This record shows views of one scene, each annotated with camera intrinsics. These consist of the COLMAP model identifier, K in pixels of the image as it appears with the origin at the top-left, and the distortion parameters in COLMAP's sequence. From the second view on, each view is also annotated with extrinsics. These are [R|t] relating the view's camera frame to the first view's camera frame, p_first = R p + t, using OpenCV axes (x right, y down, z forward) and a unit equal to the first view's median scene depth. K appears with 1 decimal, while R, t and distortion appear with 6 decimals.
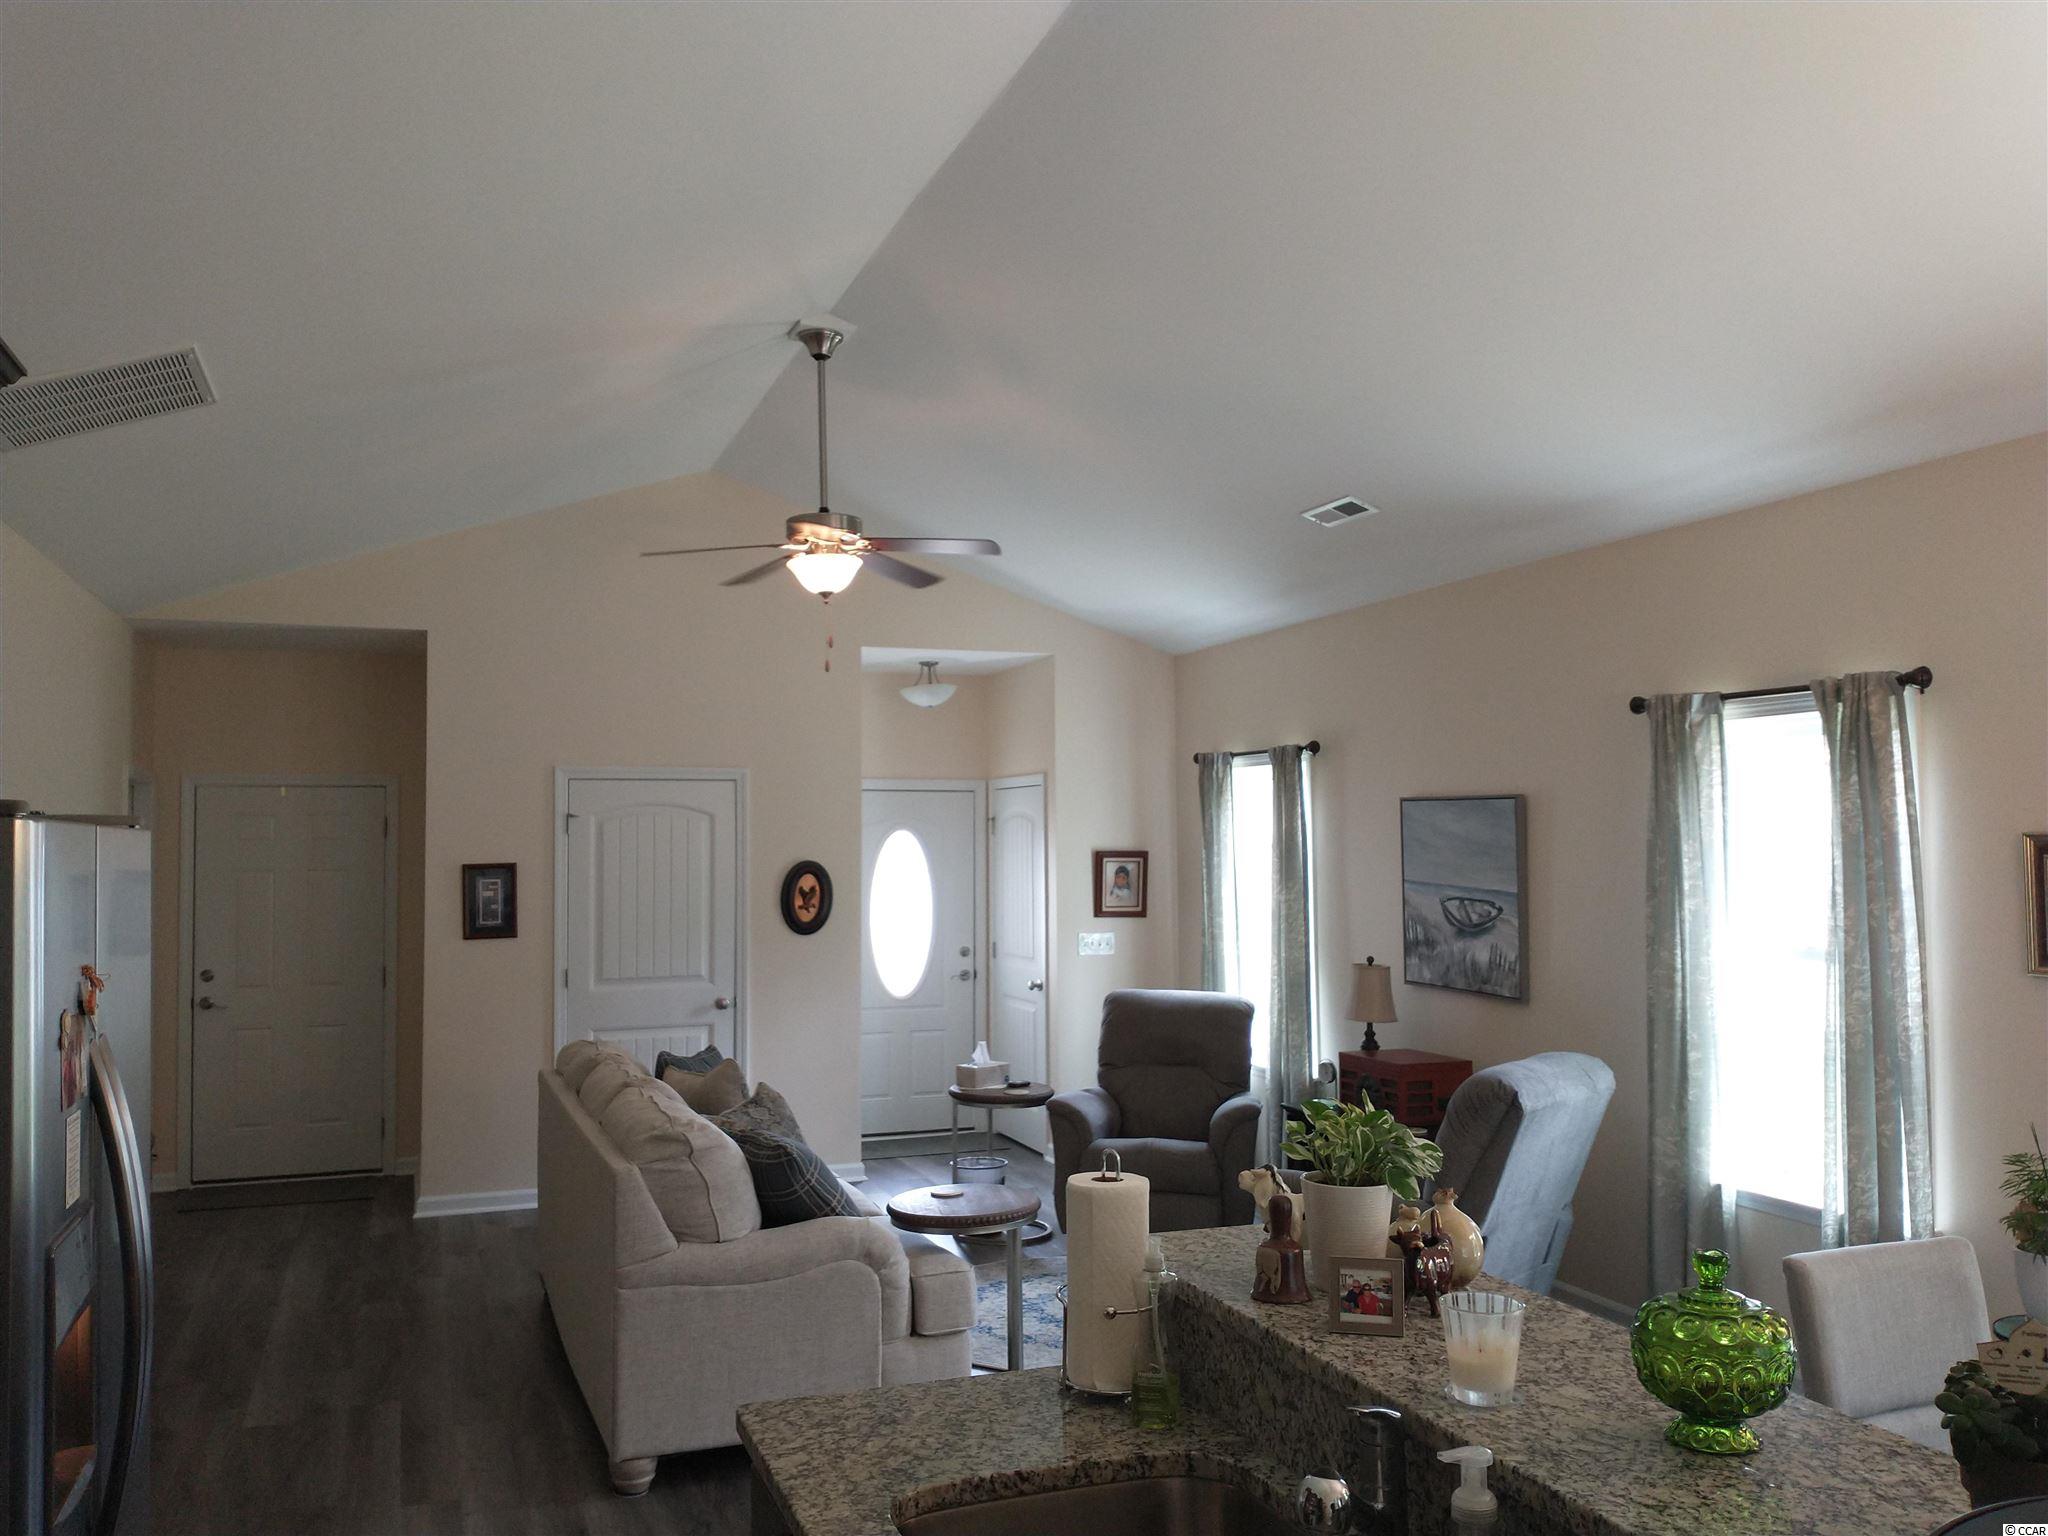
lens RADIAL K [[1702.4, 0, 1020.8], [0, 1702.4, 769.8], [0, 0, 1]] dist [0.026014, -0.060107]
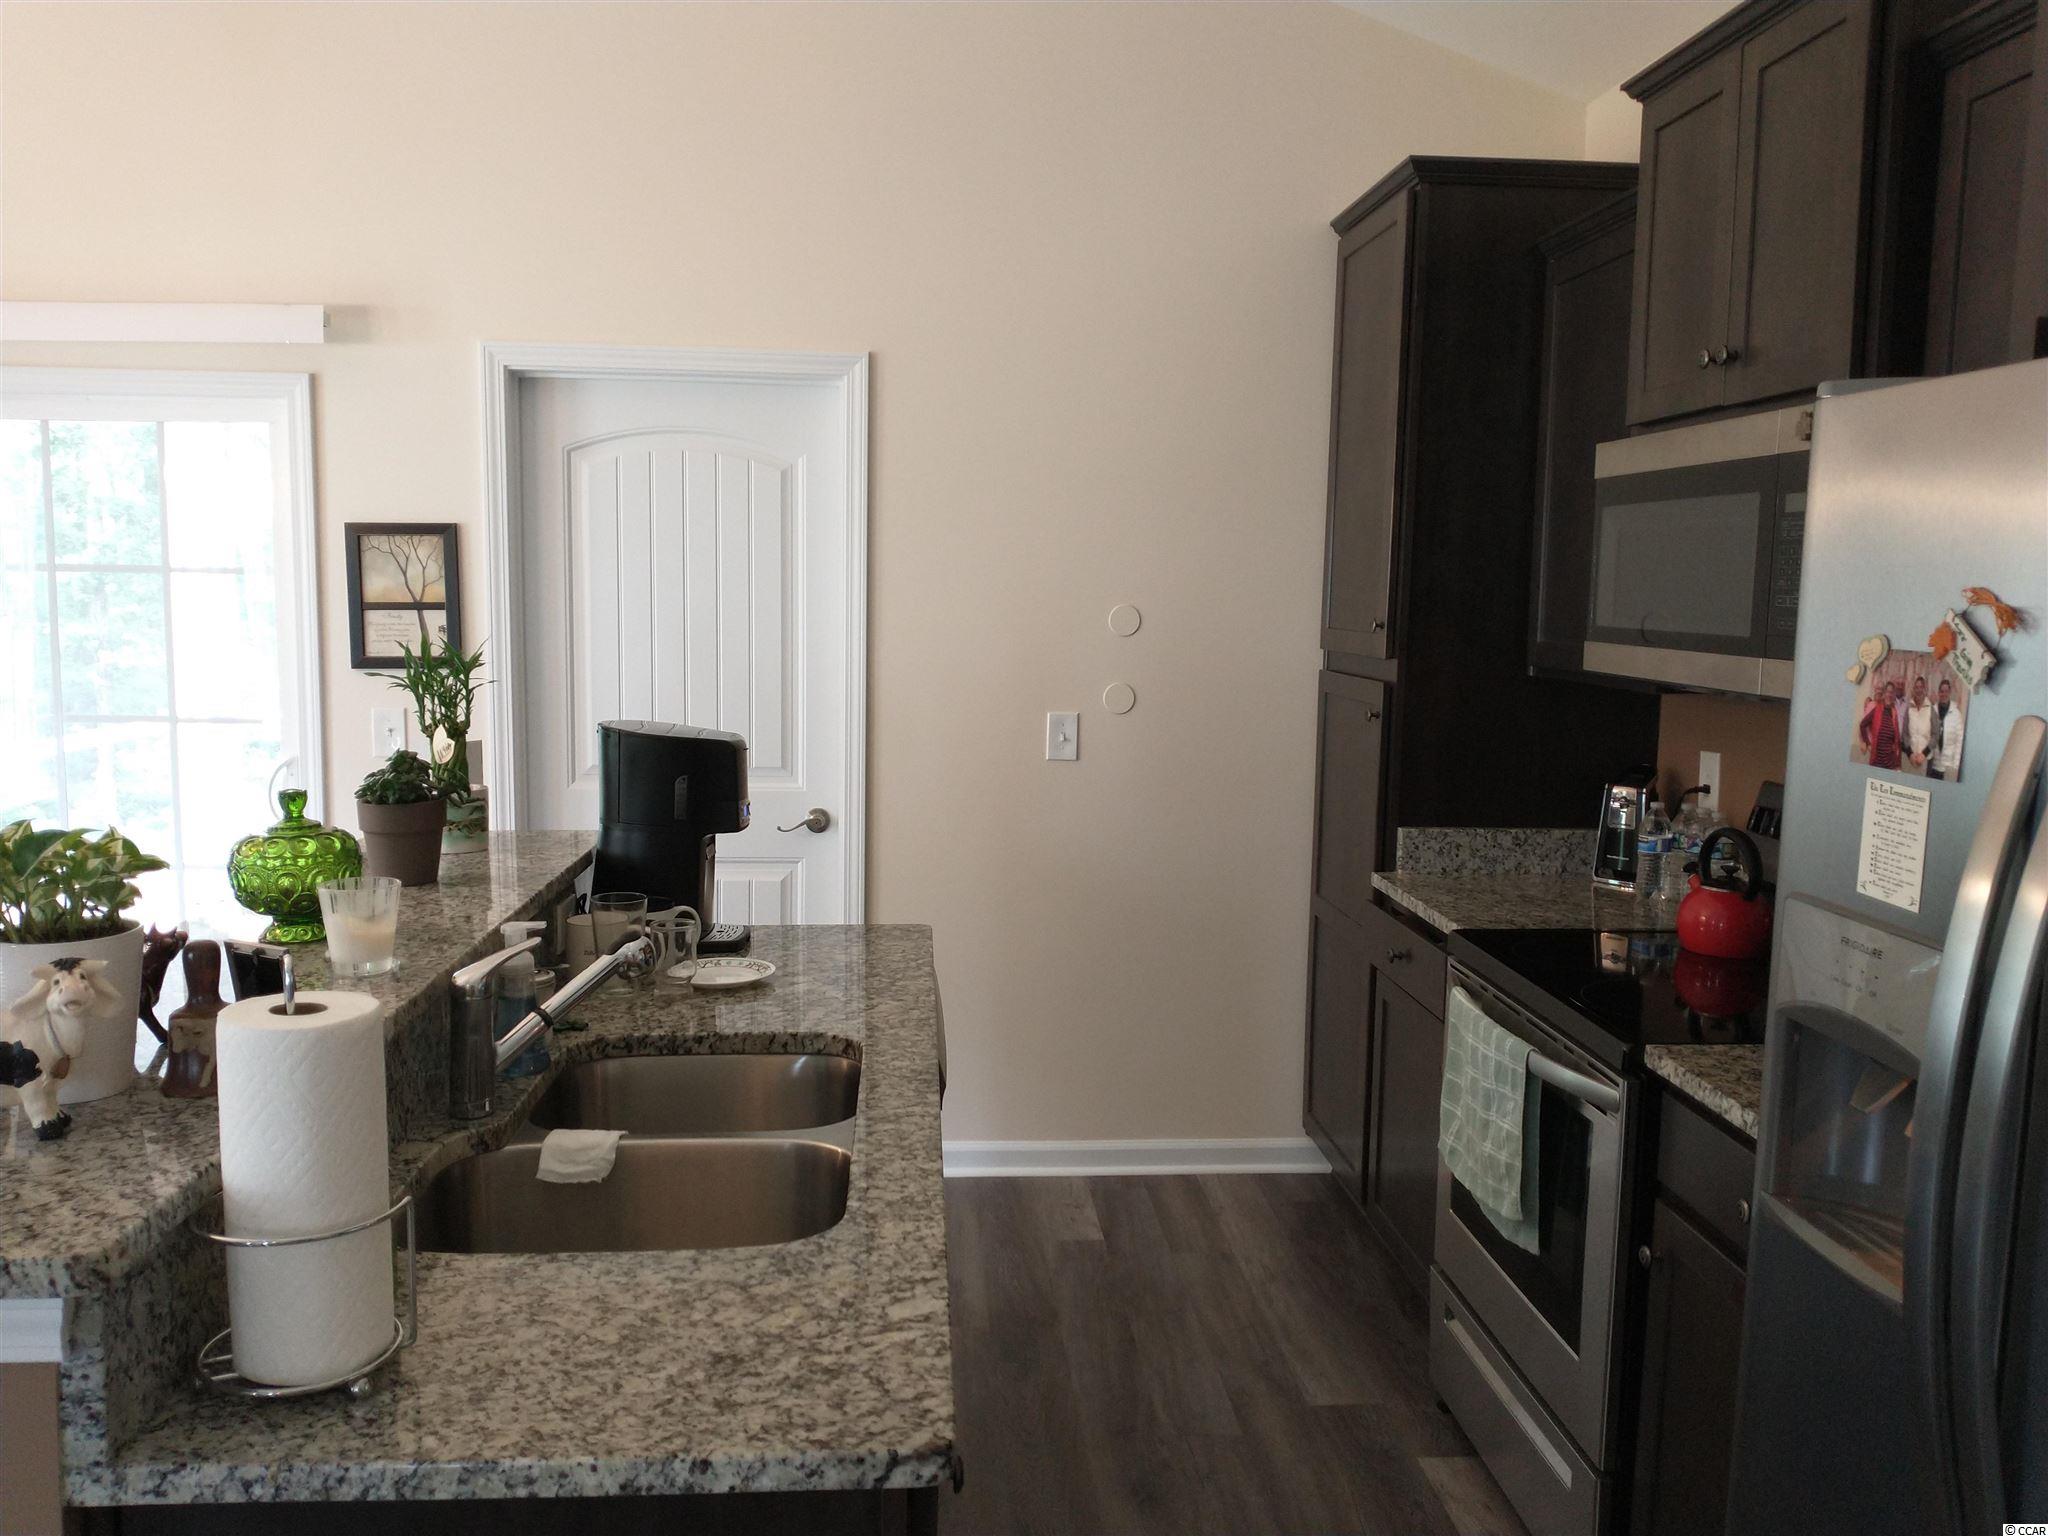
lens RADIAL K [[1702.4, 0, 1031.1], [0, 1702.4, 782.5], [0, 0, 1]] dist [0.026014, -0.060107]
pose [[-0.962710, -0.038264, 0.267815, -0.263793], [-0.017428, 0.996662, 0.079752, 0.100016], [-0.269973, 0.072110, -0.960164, 1.207640]]
